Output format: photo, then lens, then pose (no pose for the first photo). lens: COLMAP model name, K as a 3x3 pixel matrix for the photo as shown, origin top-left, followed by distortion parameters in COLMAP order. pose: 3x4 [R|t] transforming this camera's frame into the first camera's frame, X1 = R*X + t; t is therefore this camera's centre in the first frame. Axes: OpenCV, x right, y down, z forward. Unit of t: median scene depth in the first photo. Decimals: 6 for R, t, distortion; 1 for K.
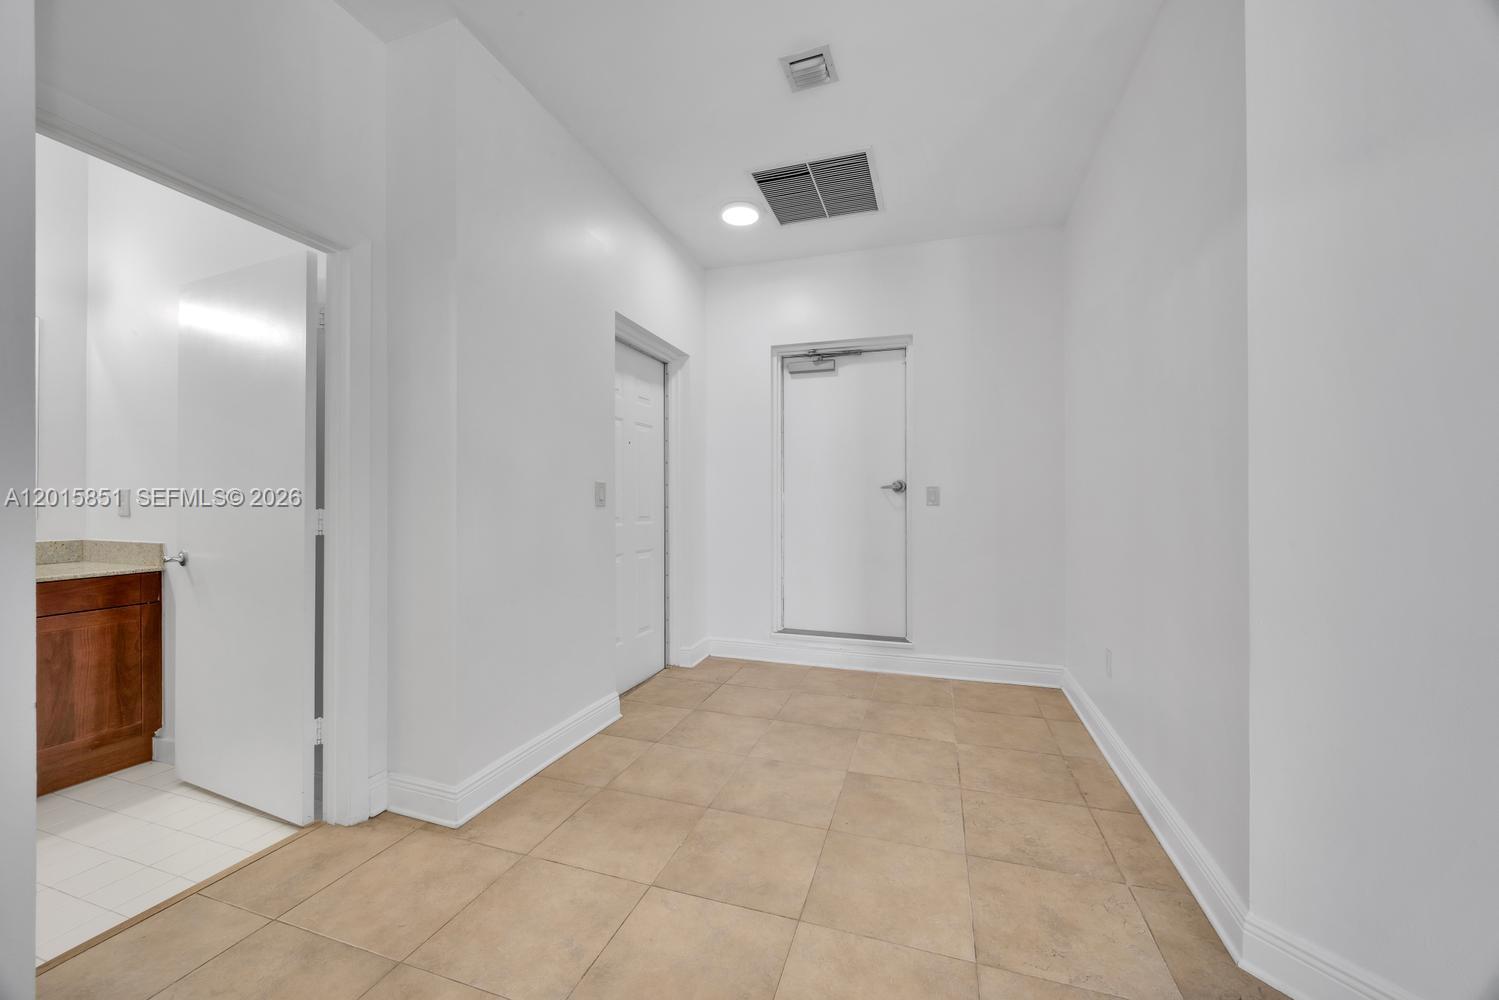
lens RADIAL K [[565.4, 0, 749.3], [0, 565.4, 497.8], [0, 0, 1]] dist [-0.002690, -0.000118]
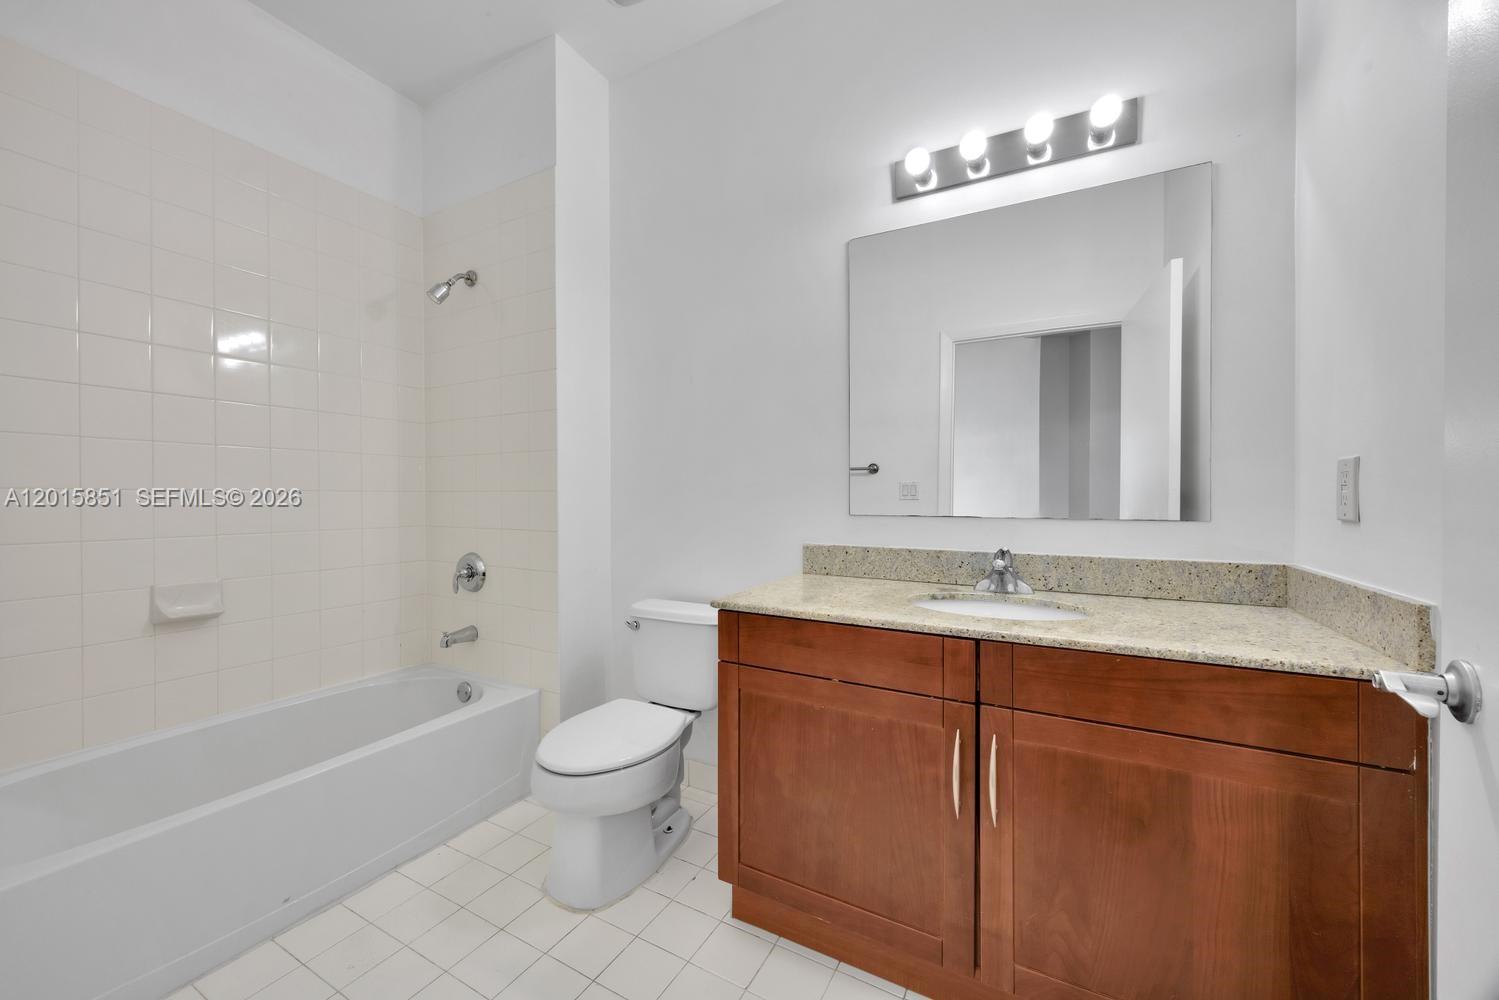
lens RADIAL K [[565.4, 0, 749.3], [0, 565.4, 497.8], [0, 0, 1]] dist [-0.002690, -0.000118]
pose [[-0.216478, 0.002820, -0.976283, -0.656521], [0.001154, 0.999996, 0.002632, 0.014203], [0.976287, -0.000557, -0.216480, 0.715094]]
